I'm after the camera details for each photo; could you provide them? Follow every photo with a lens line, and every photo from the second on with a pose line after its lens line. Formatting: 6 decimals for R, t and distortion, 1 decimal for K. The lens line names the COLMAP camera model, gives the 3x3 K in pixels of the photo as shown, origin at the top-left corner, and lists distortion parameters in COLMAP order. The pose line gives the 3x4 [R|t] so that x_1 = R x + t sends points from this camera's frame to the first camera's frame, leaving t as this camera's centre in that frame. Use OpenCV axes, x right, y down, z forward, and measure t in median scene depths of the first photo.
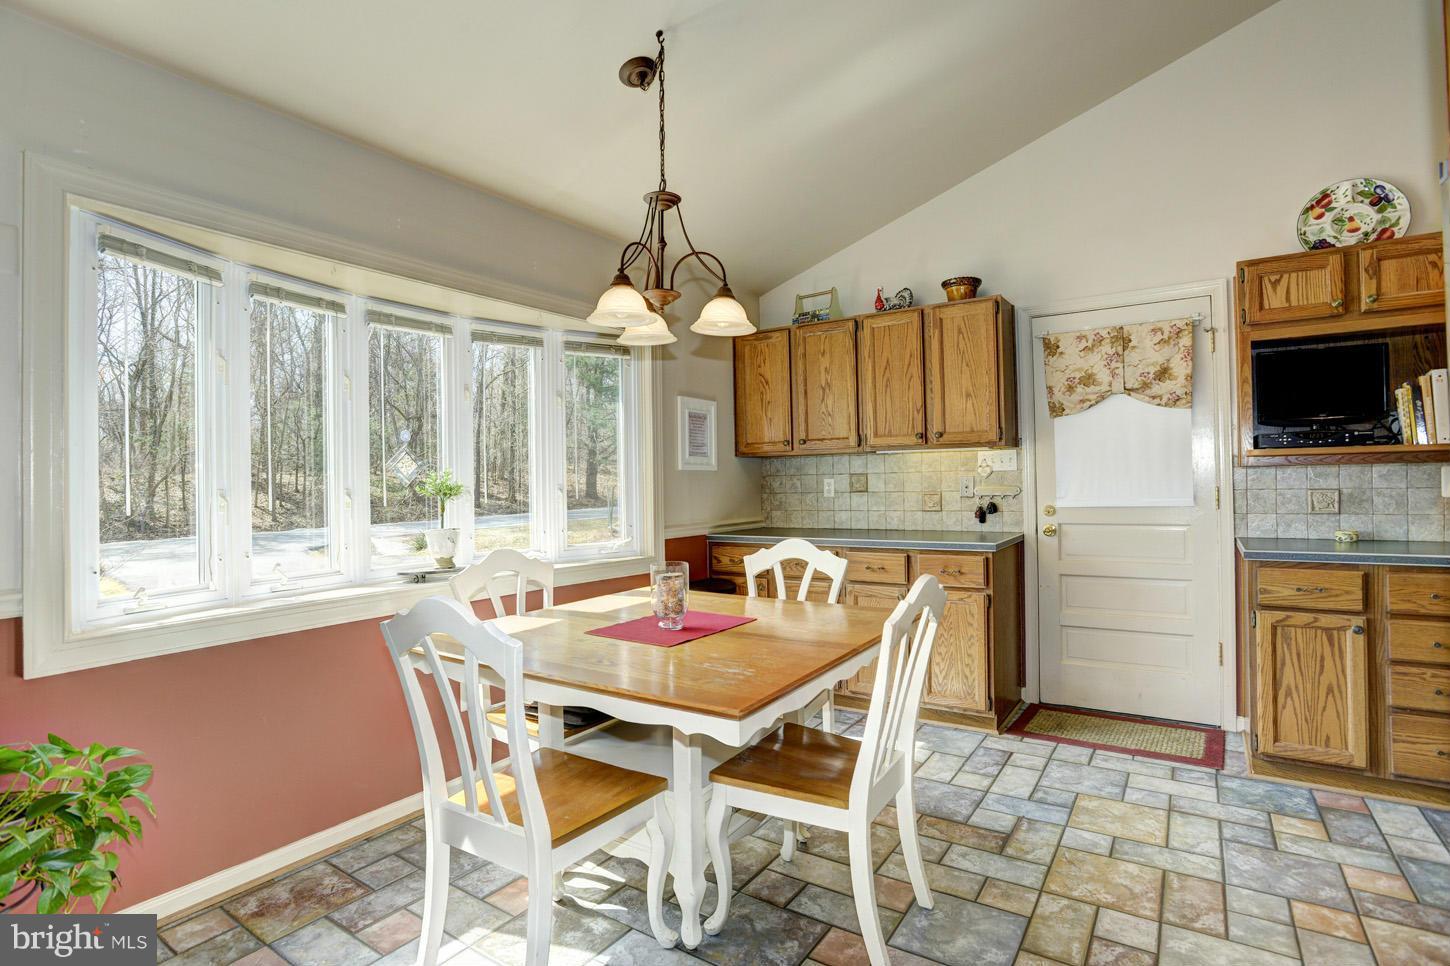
lens RADIAL K [[709.5, 0, 690.2], [0, 709.5, 483.5], [0, 0, 1]] dist [-0.036796, 0.003979]
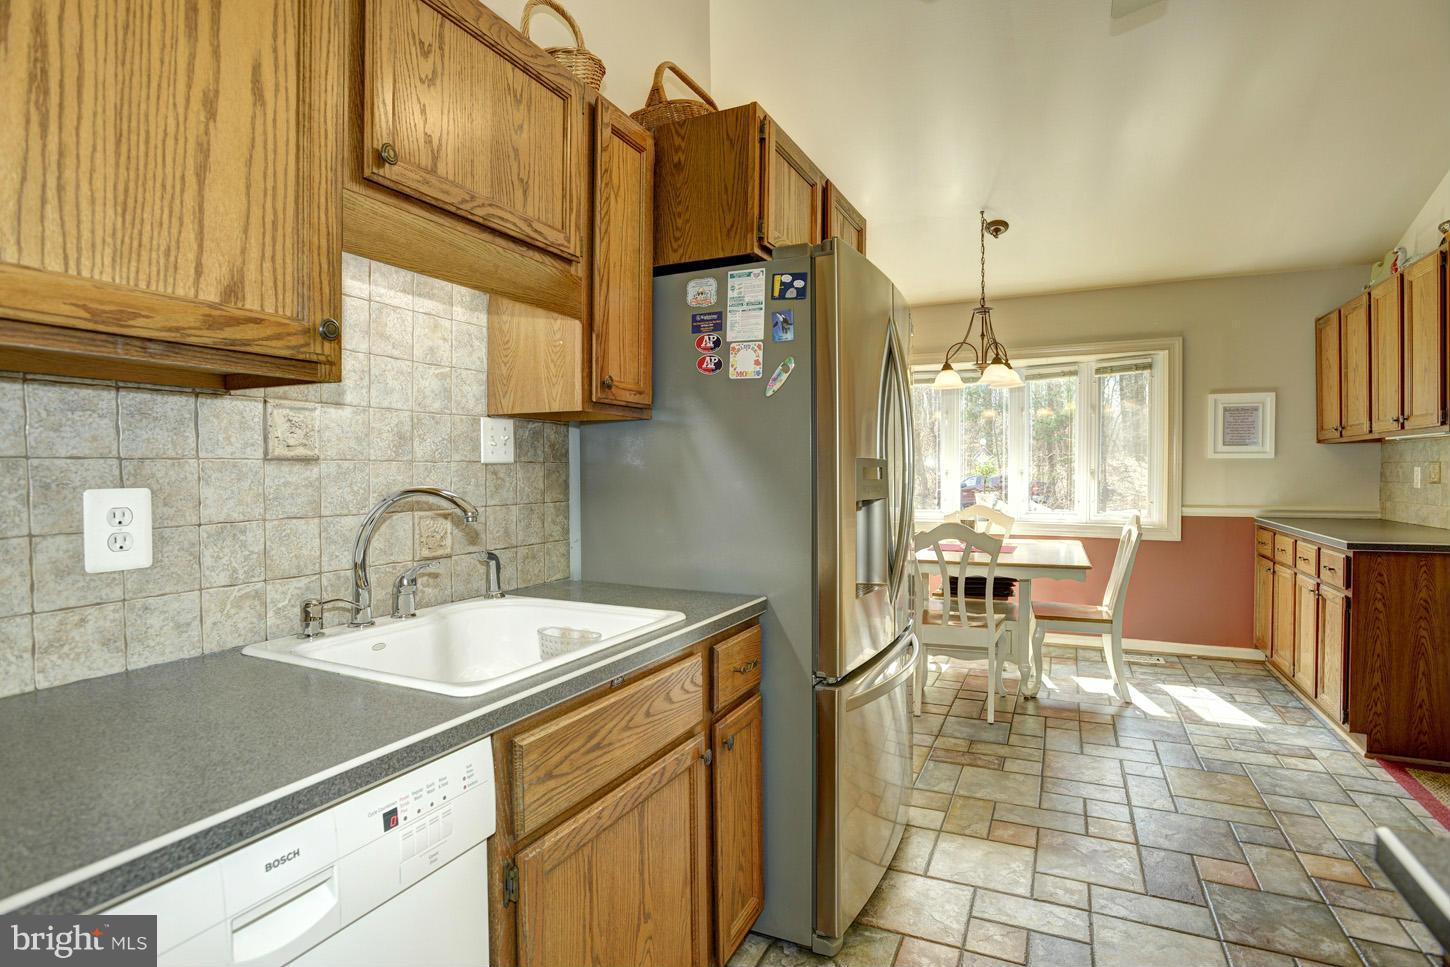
lens RADIAL K [[736.8, 0, 731.5], [0, 736.8, 471.4], [0, 0, 1]] dist [-0.043954, 0.014771]
pose [[0.160569, 0.019233, -0.986837, 1.250756], [0.001832, 0.999803, 0.019784, -0.027771], [0.987023, -0.004985, 0.160502, 0.059204]]
